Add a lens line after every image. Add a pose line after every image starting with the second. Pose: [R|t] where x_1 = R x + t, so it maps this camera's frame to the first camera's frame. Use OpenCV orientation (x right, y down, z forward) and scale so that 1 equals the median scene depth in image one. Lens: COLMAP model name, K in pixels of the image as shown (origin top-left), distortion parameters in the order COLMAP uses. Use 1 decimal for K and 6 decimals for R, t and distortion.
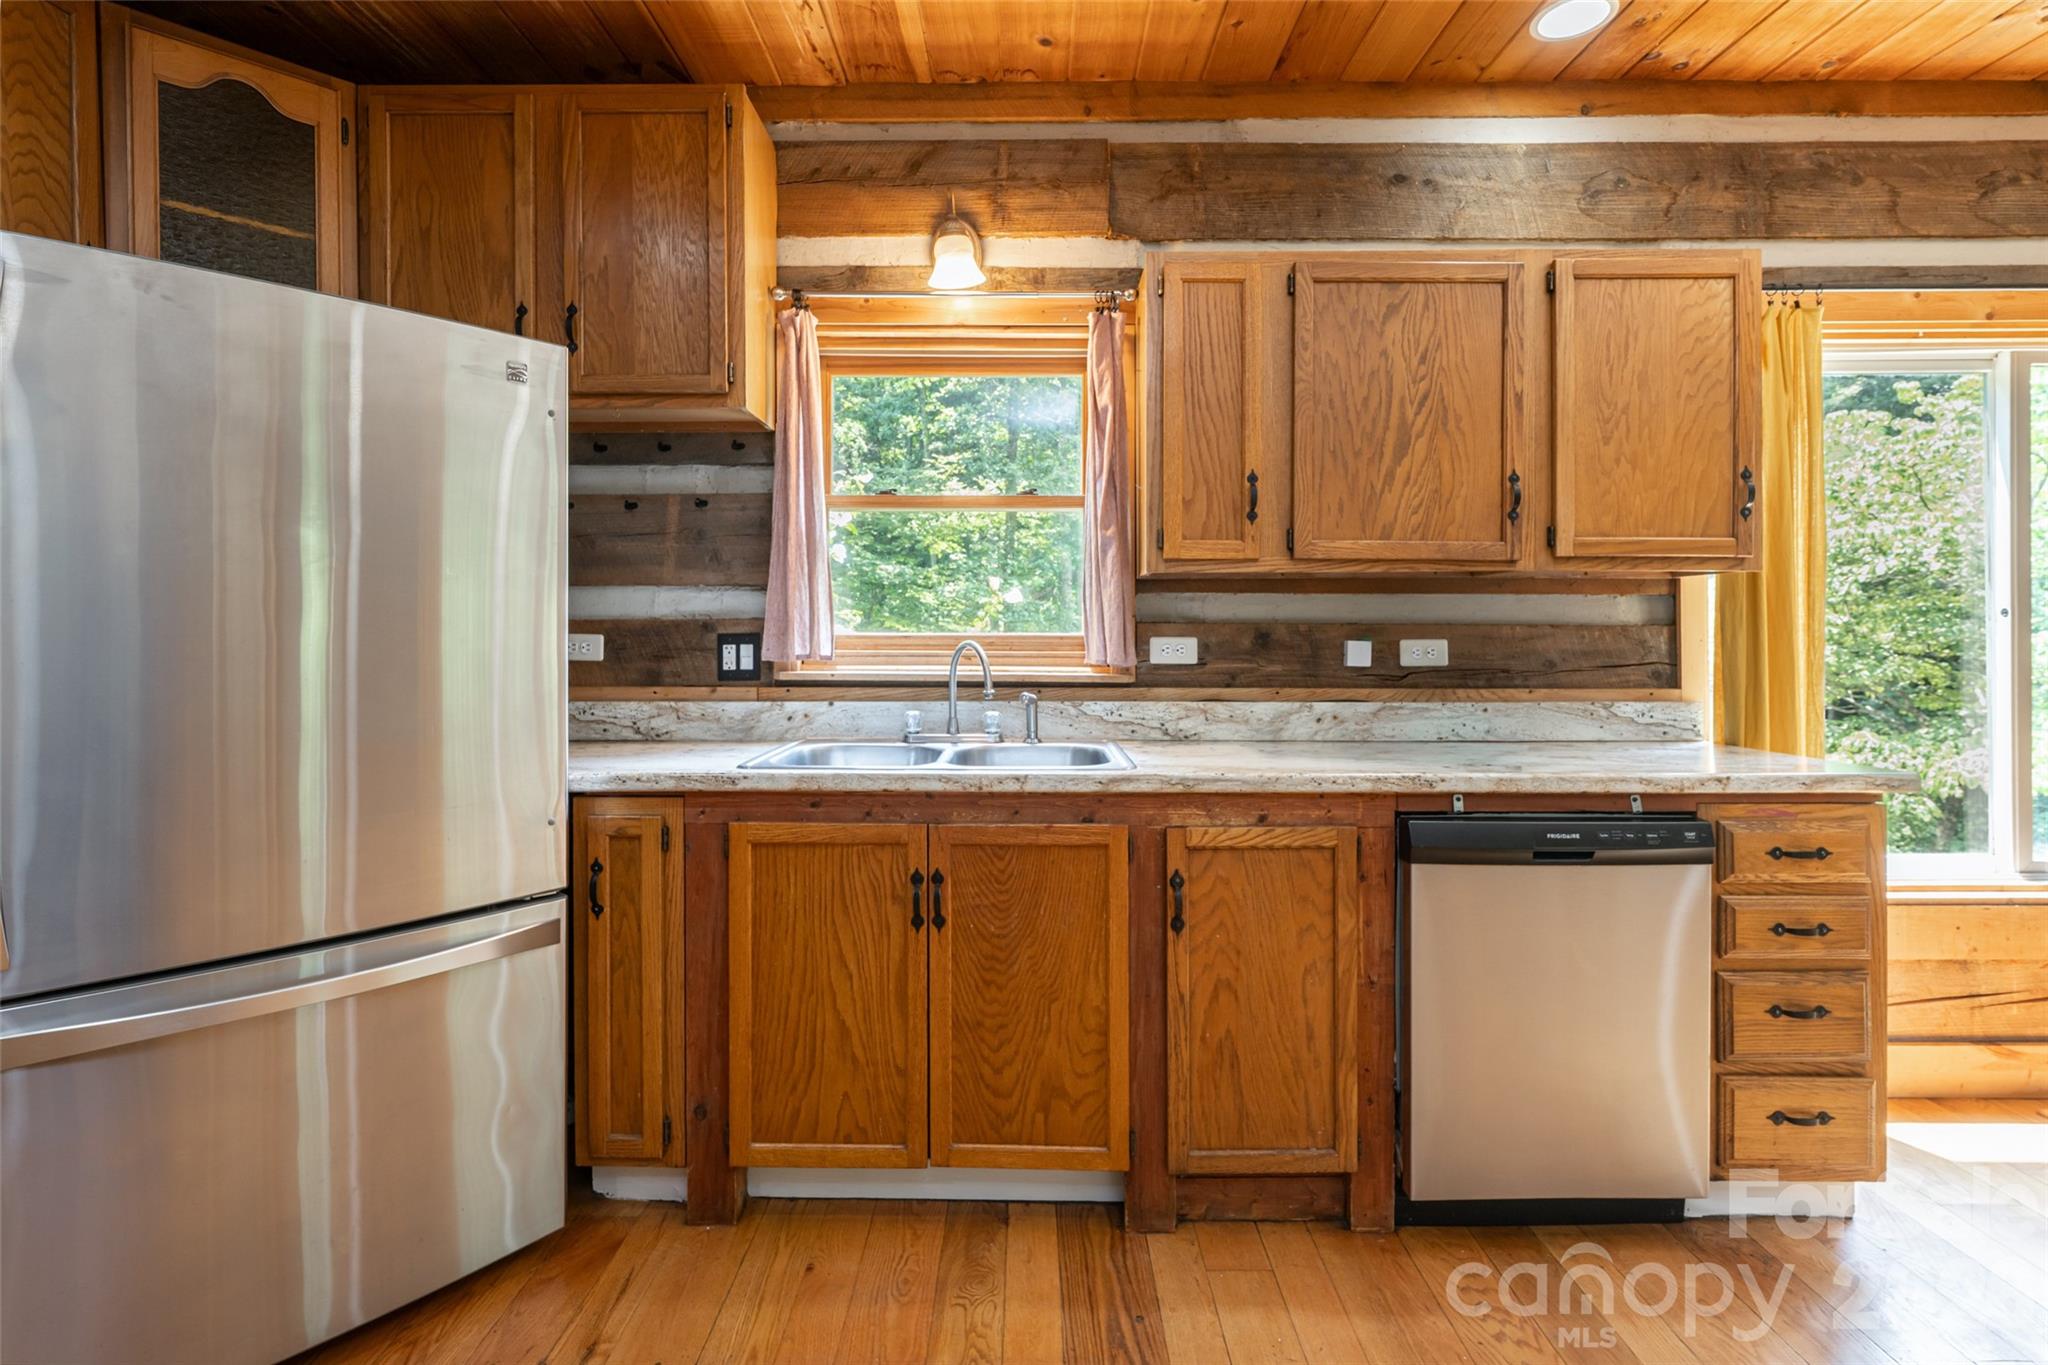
lens RADIAL K [[963.1, 0, 1022.2], [0, 963.1, 633.1], [0, 0, 1]] dist [-0.000065, 0.000091]
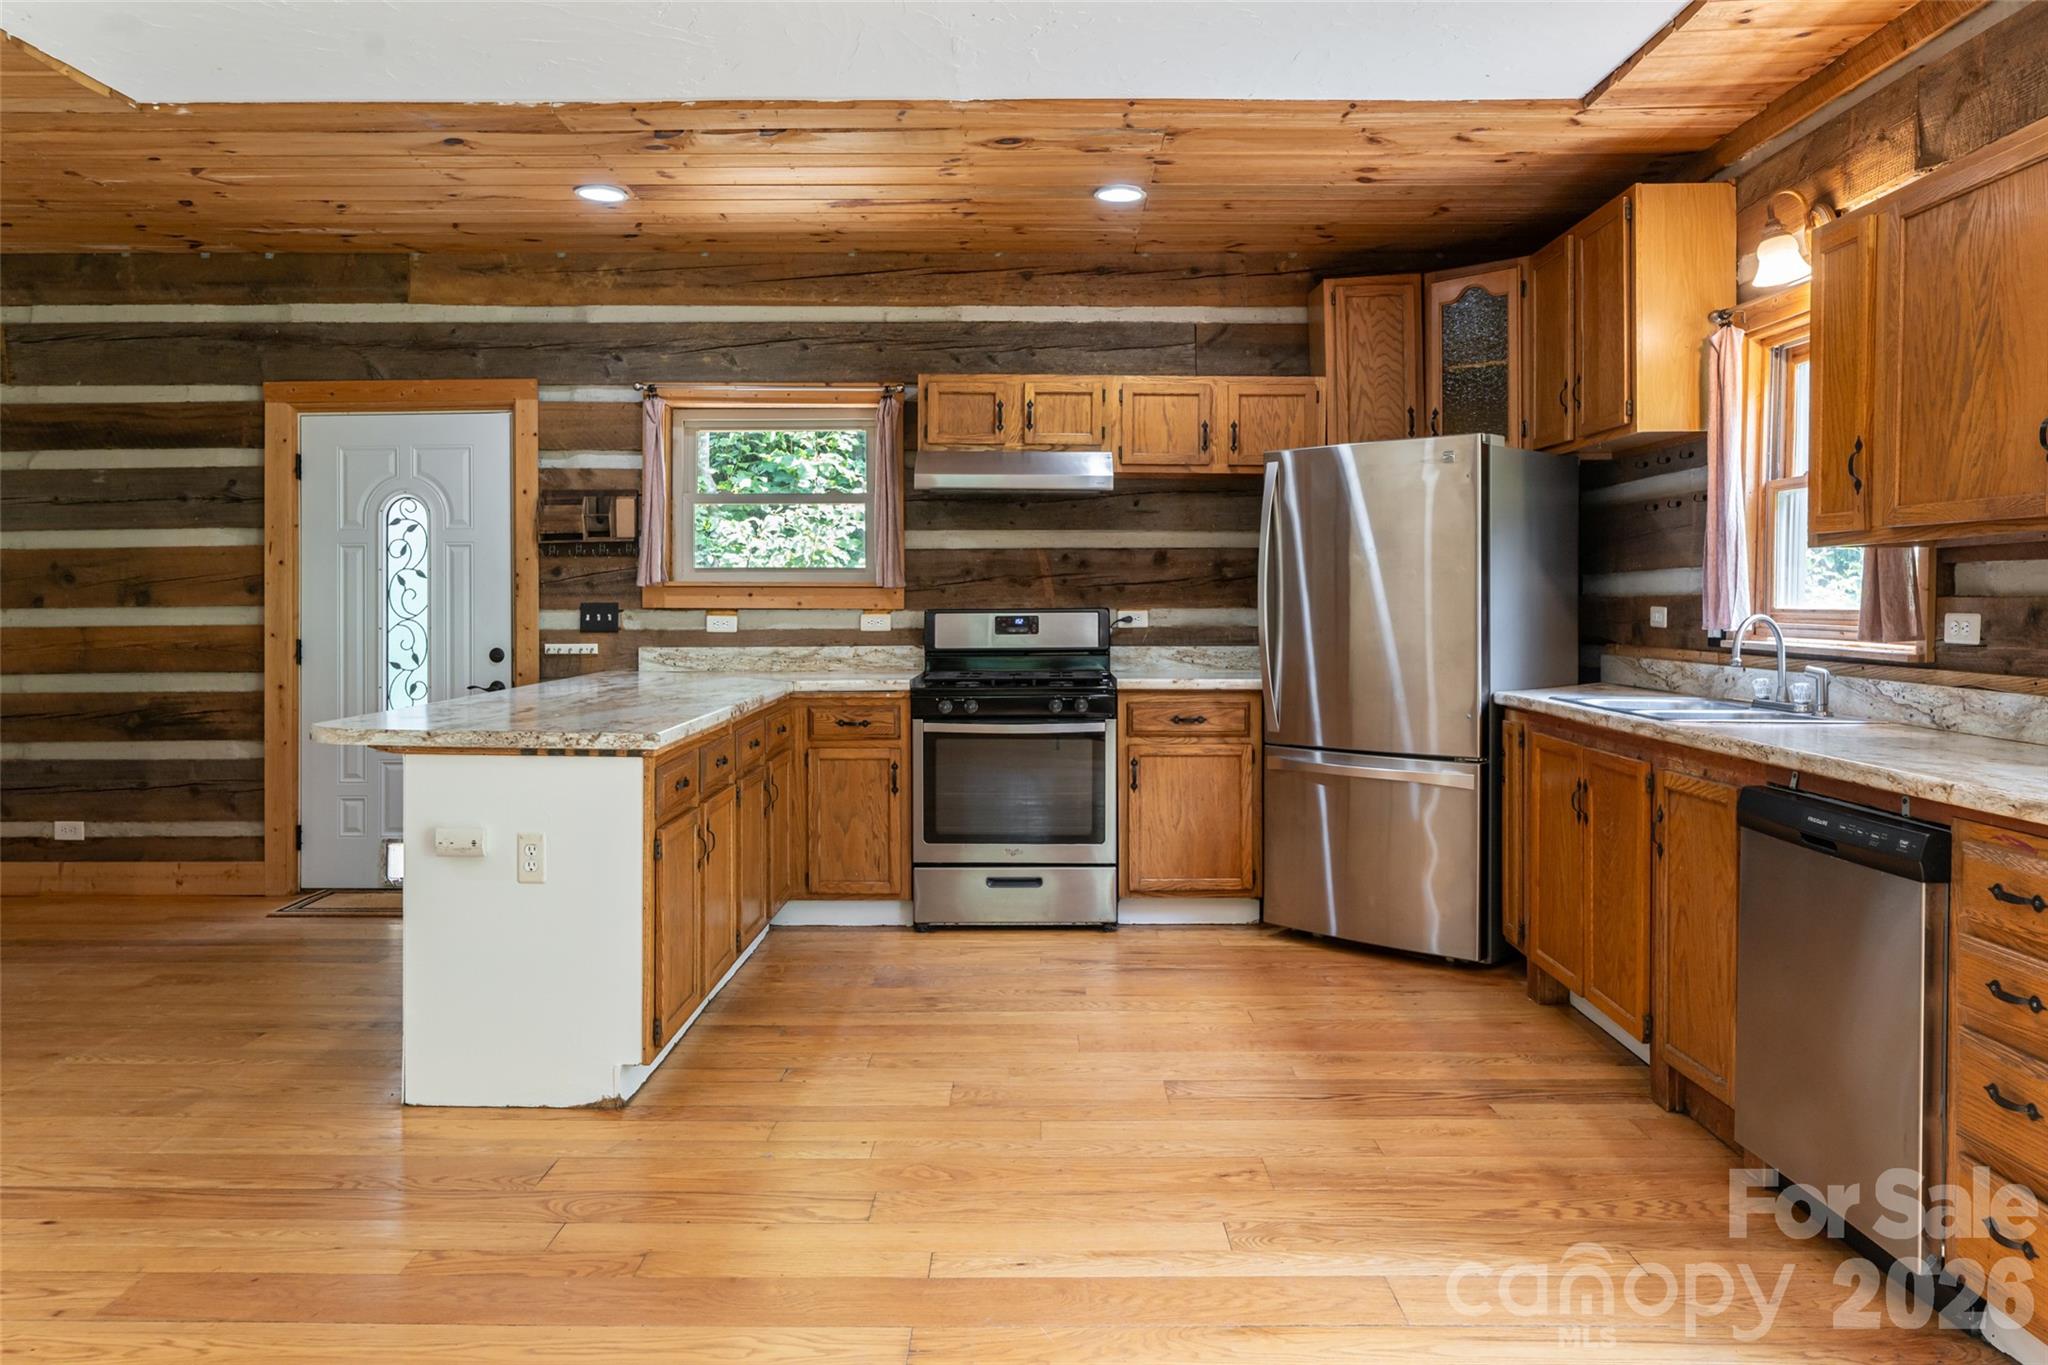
lens RADIAL K [[1463.9, 0, 1008.2], [0, 1463.9, 633.3], [0, 0, 1]] dist [-0.002018, 0.002060]
pose [[-0.012296, 0.022728, -0.999666, 1.573167], [-0.003848, 0.999733, 0.022777, -0.004765], [0.999917, 0.004127, -0.012205, 0.165865]]
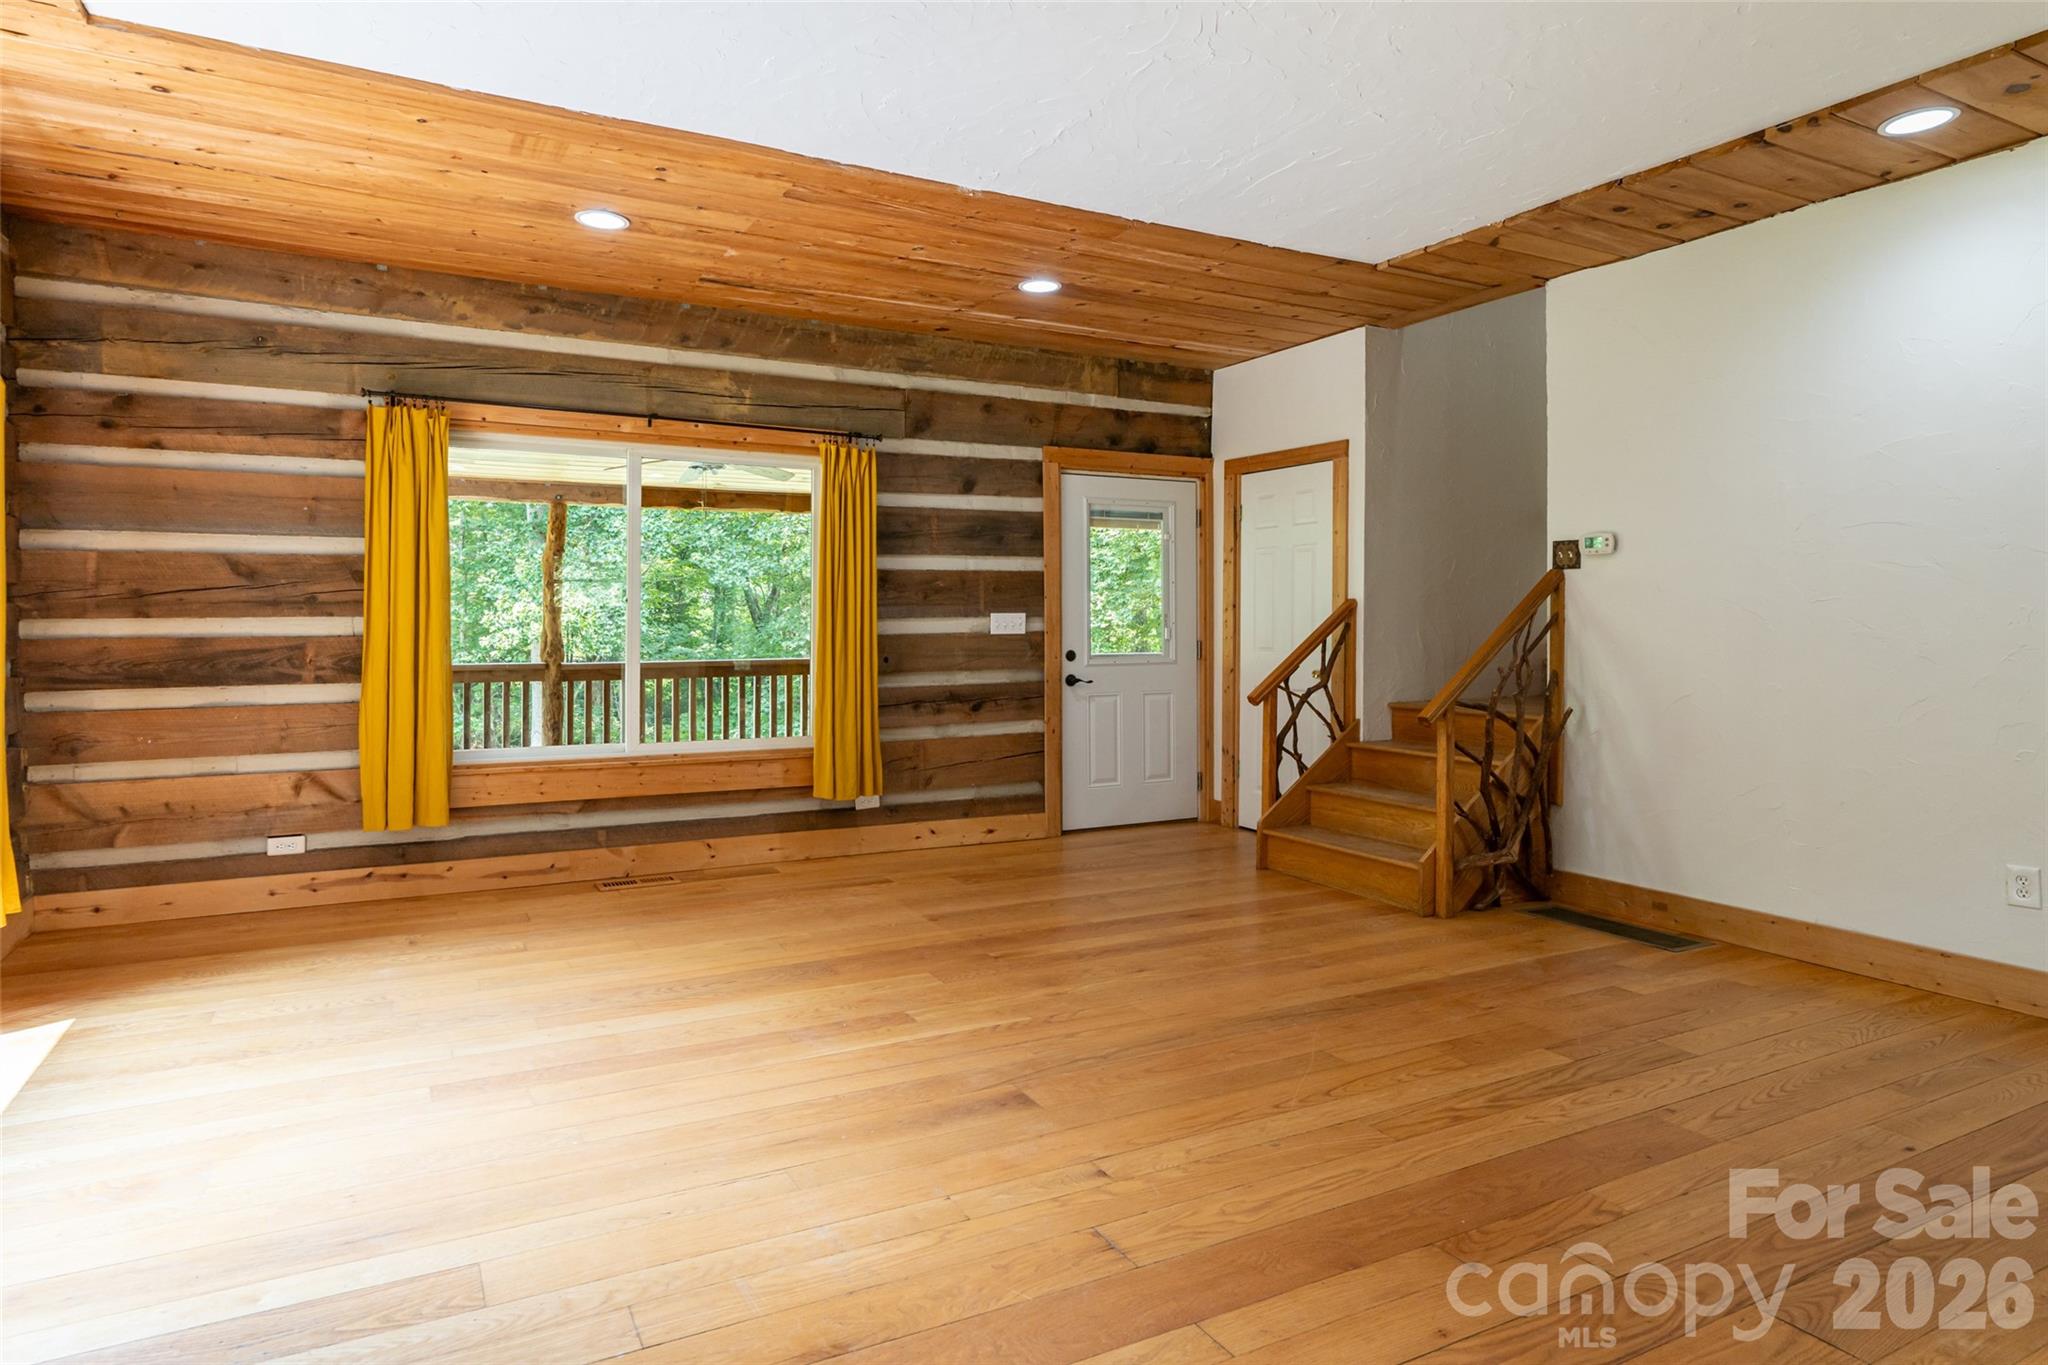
lens RADIAL K [[1166.5, 0, 971.4], [0, 1166.5, 615.6], [0, 0, 1]] dist [-0.002588, -0.000985]
pose [[-0.456082, 0.001448, 0.889936, -0.169140], [0.001638, 0.999998, -0.000788, 0.031890], [-0.889936, 0.001099, -0.456084, 0.590317]]
